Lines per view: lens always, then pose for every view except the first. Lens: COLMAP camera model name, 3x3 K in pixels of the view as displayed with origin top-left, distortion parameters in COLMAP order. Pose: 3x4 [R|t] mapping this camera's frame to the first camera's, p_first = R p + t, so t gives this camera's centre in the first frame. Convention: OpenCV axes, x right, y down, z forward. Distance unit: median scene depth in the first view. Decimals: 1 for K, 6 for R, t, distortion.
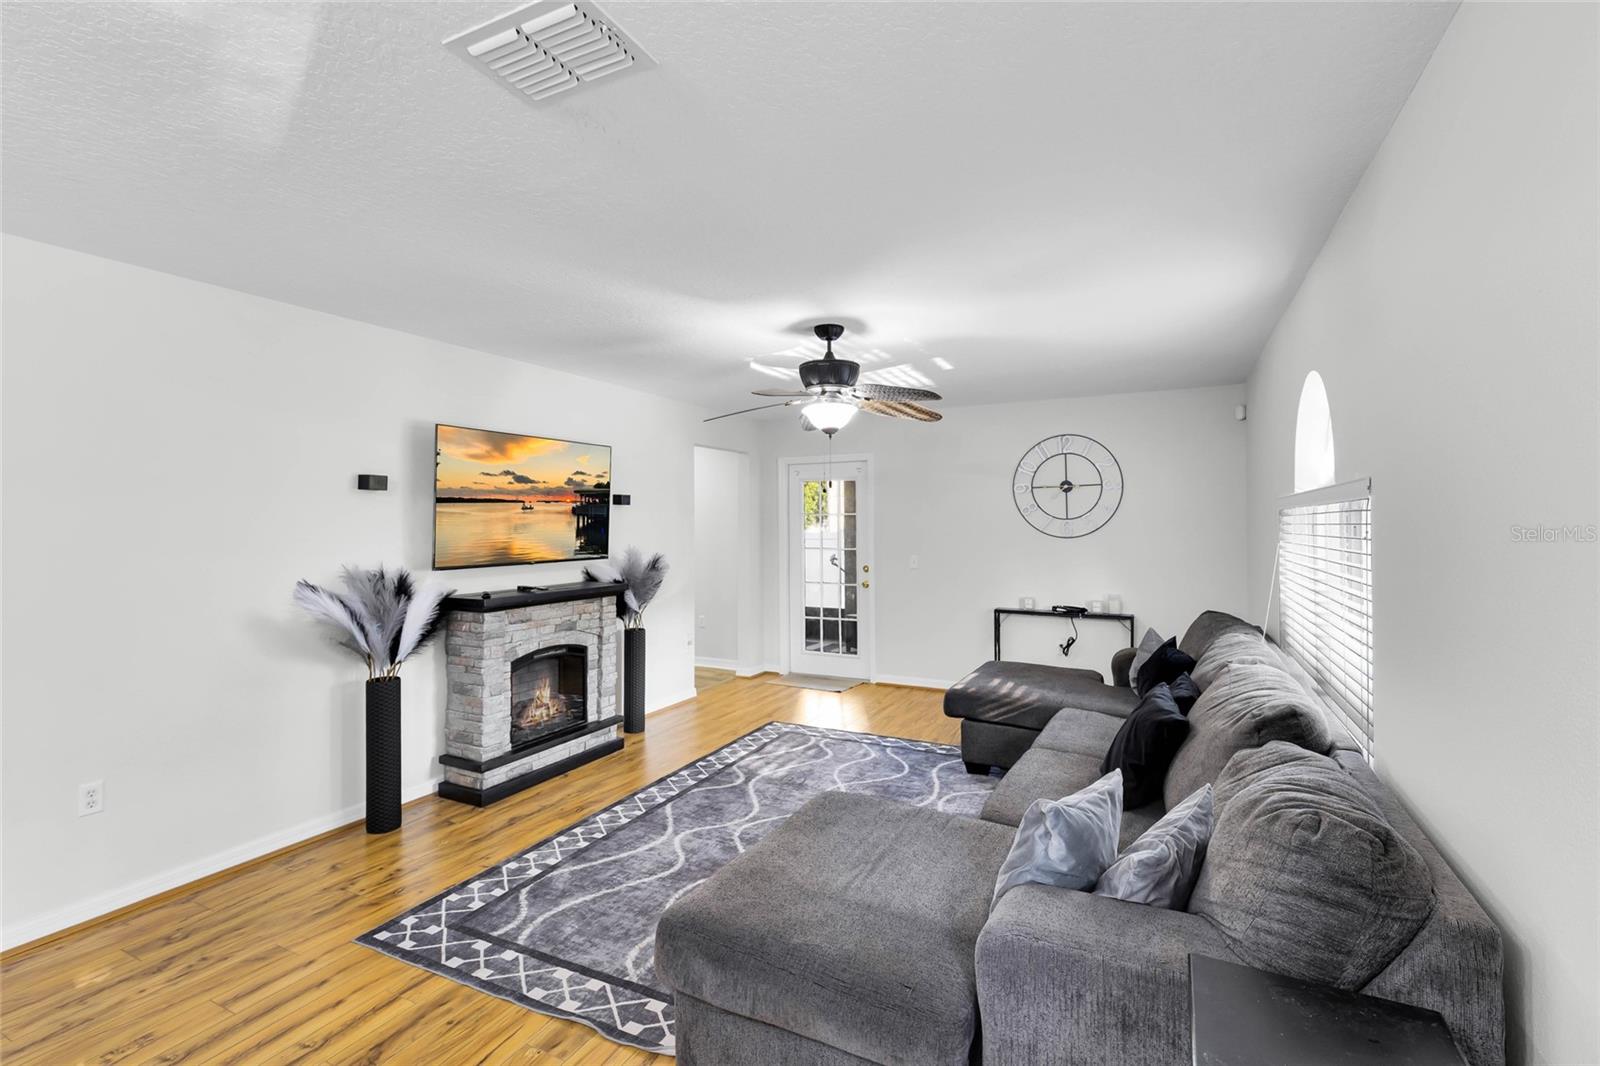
lens RADIAL K [[729.6, 0, 796.7], [0, 729.6, 525.2], [0, 0, 1]] dist [-0.002599, 0.001374]
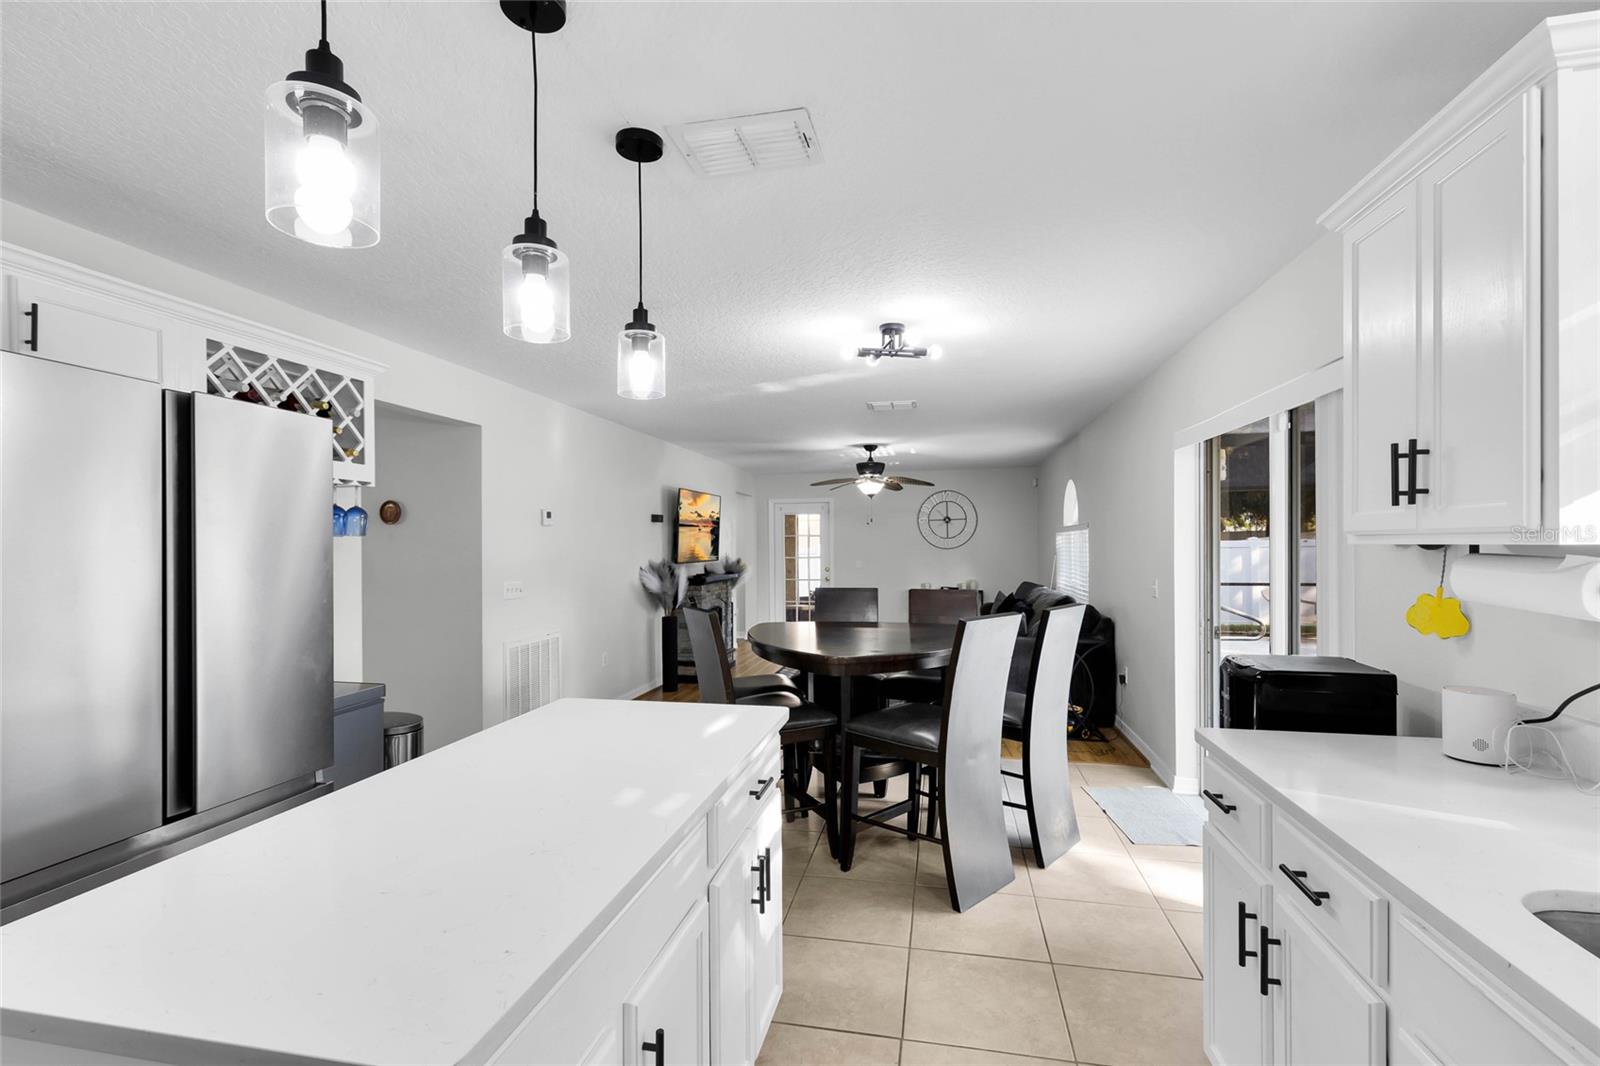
lens RADIAL K [[729.6, 0, 796.6], [0, 729.6, 533.7], [0, 0, 1]] dist [-0.002599, 0.001374]
pose [[0.961378, 0.002496, 0.275221, -0.714761], [0.002922, 0.999810, -0.019272, 0.022041], [-0.275217, 0.019332, 0.961188, -0.927626]]
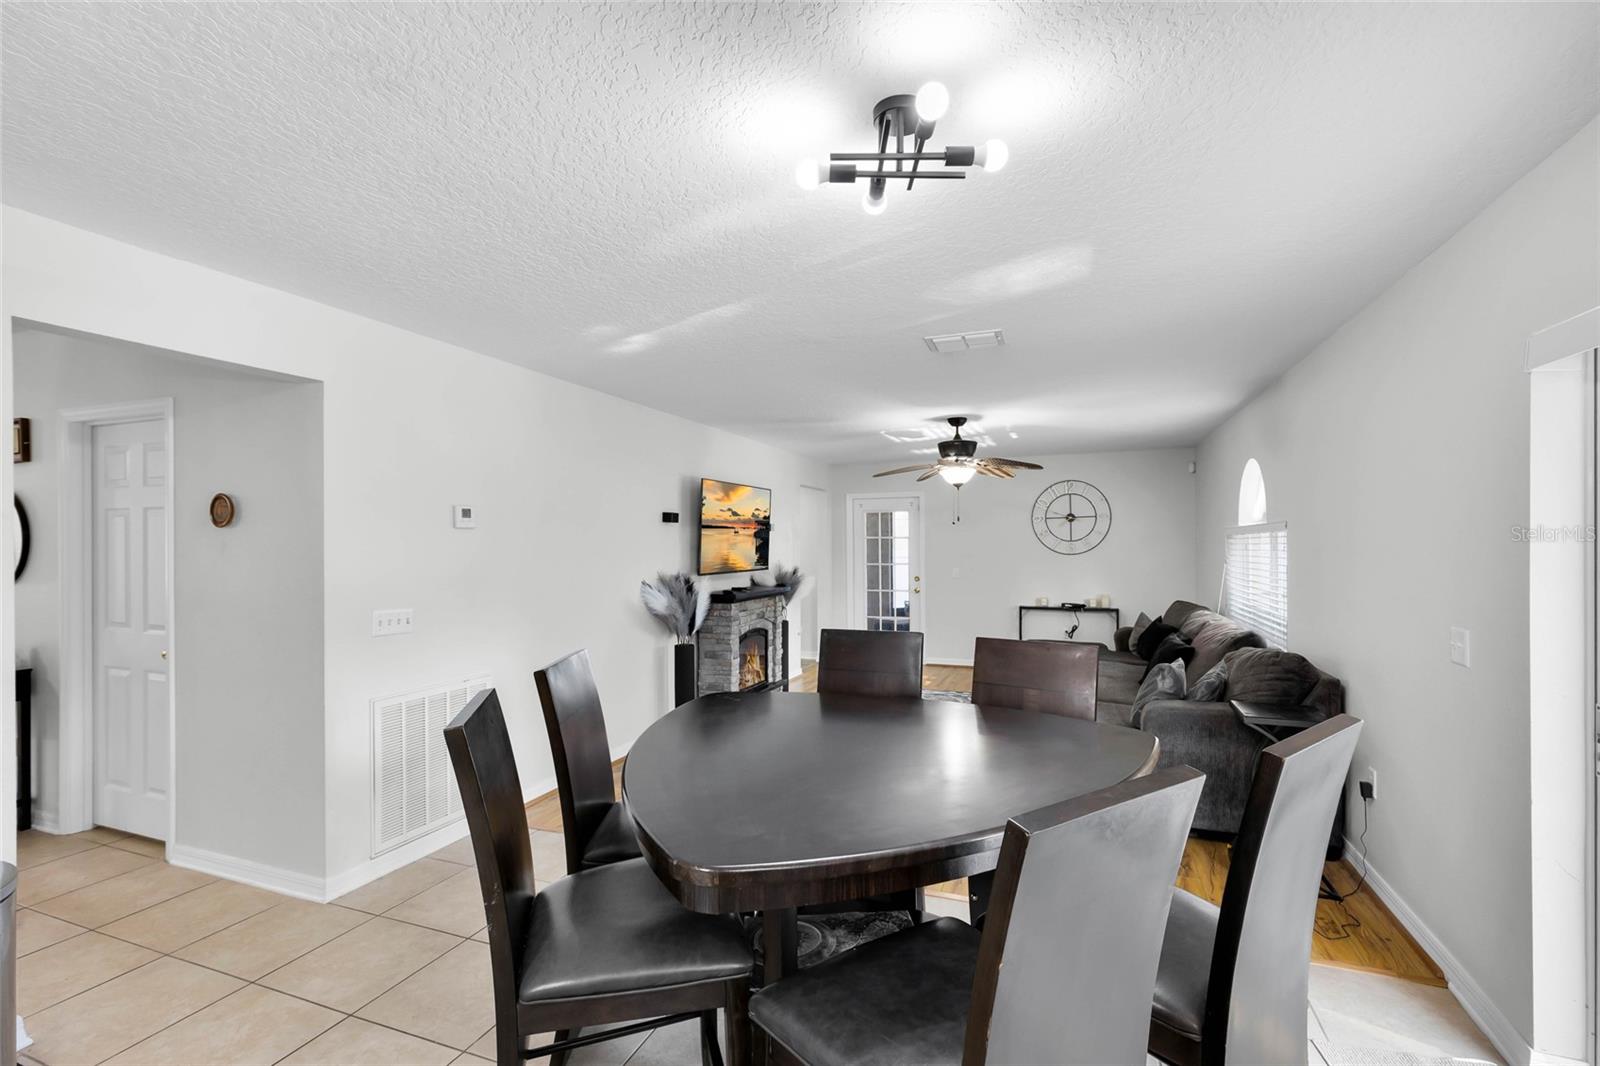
lens RADIAL K [[729.6, 0, 791.4], [0, 729.6, 538.3], [0, 0, 1]] dist [-0.002599, 0.001374]
pose [[0.994868, 0.000486, 0.101178, -0.454460], [0.000729, 0.999928, -0.011968, 0.004457], [-0.101177, 0.011981, 0.994796, -0.505778]]
